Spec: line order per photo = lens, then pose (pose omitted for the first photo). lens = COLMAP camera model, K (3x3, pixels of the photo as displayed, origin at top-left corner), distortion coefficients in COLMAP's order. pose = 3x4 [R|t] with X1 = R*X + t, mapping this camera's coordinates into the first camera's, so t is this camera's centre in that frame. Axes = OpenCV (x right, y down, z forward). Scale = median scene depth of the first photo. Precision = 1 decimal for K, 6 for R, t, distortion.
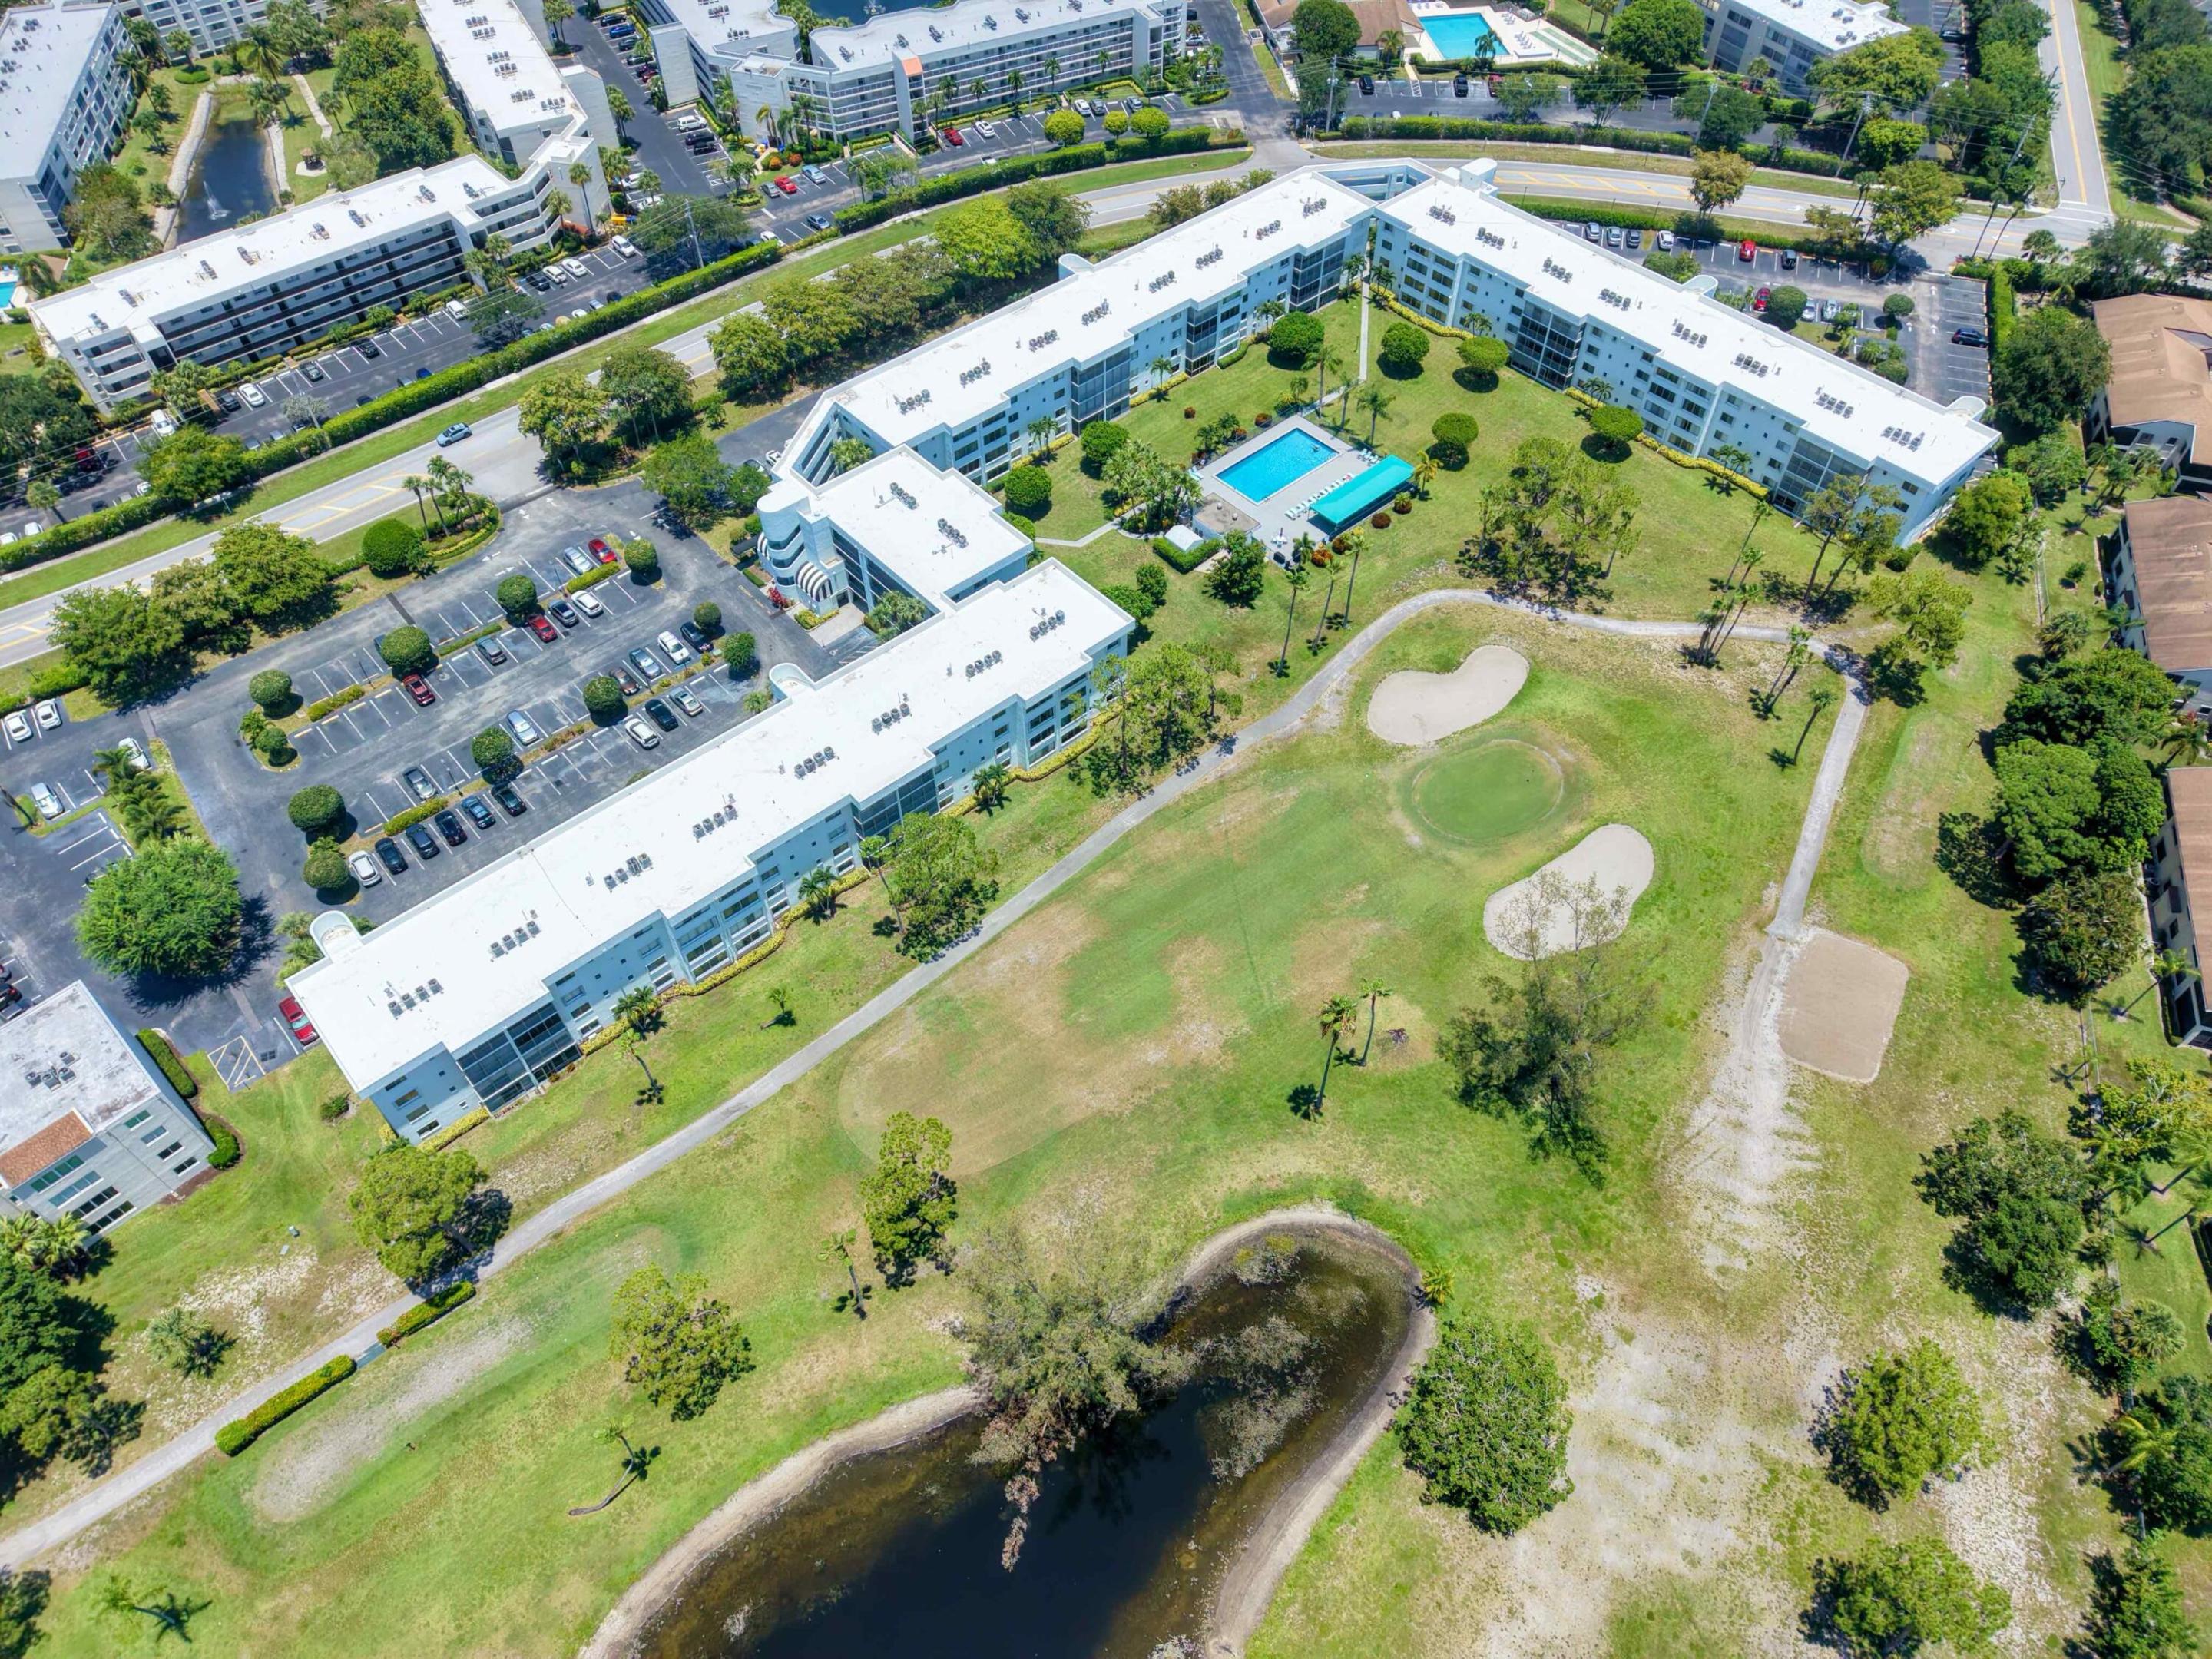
lens RADIAL K [[1477.6, 0, 1106.0], [0, 1477.6, 829.5], [0, 0, 1]] dist [0.023391, -0.013340]
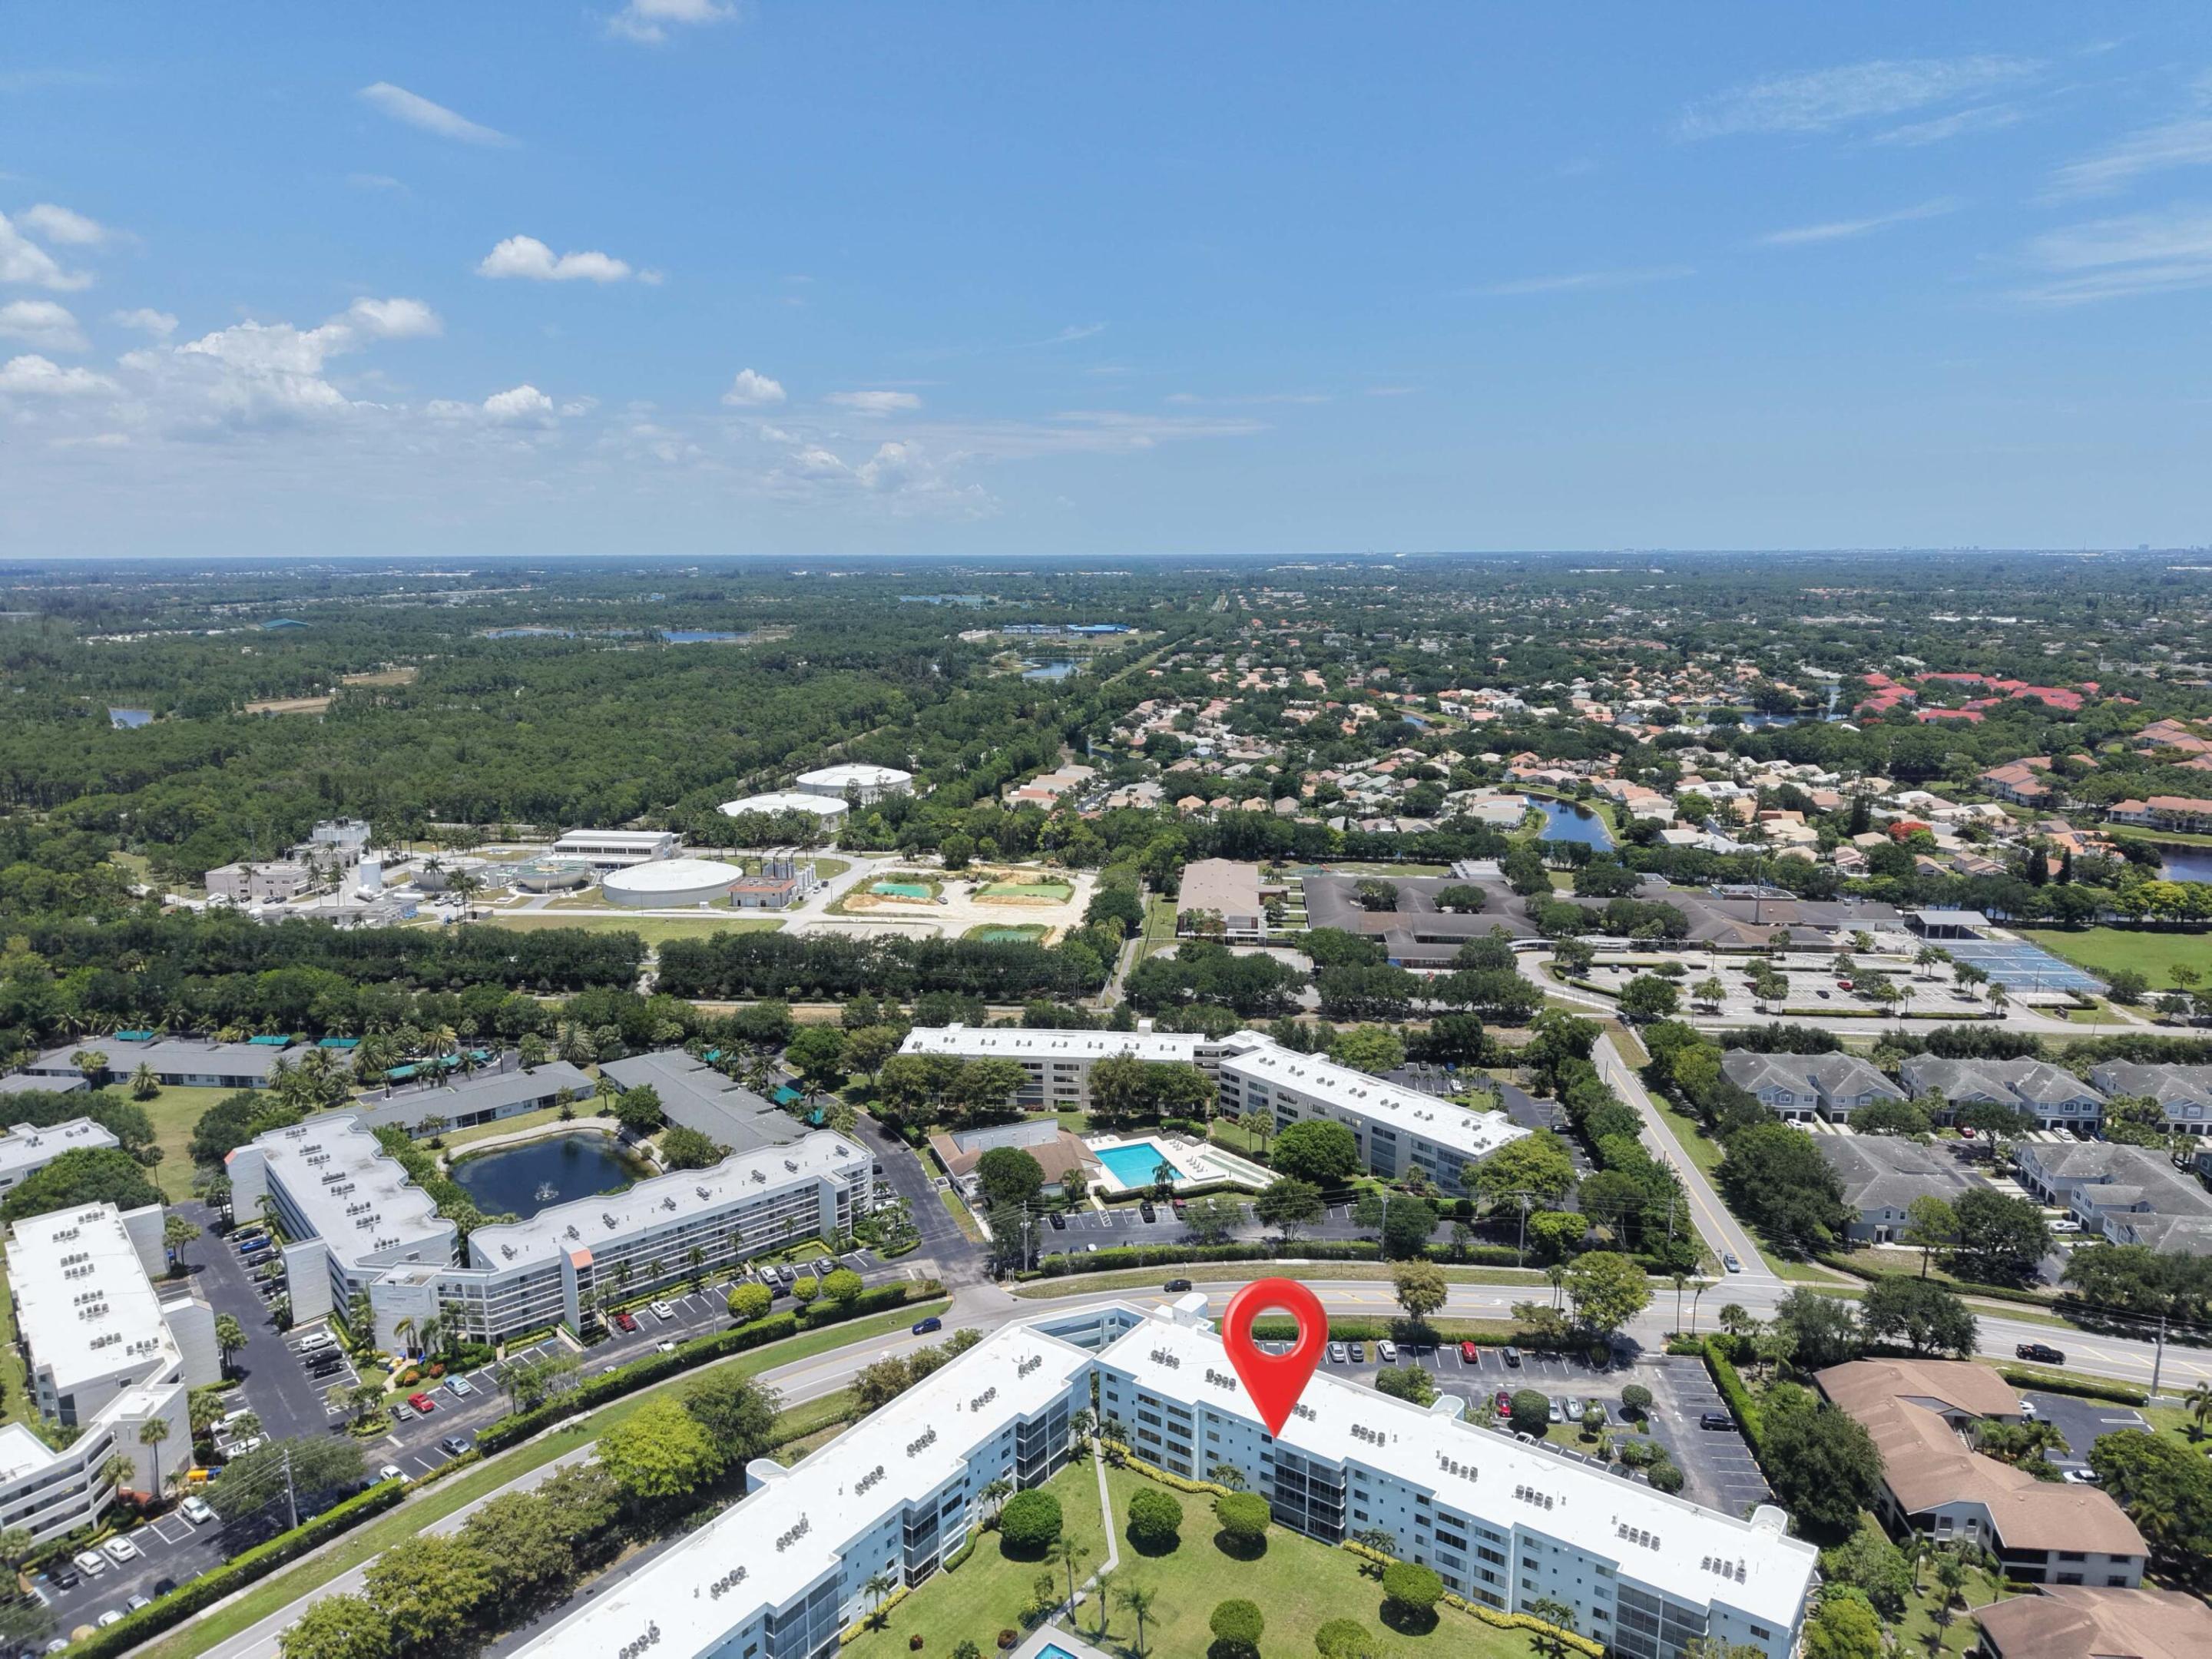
lens RADIAL K [[1477.6, 0, 1106.0], [0, 1477.6, 829.5], [0, 0, 1]] dist [0.023391, -0.013340]
pose [[0.974852, -0.043349, 0.218595, -0.000635], [0.172468, 0.767952, -0.616851, -0.089038], [-0.141130, 0.639039, 0.756116, 0.072830]]
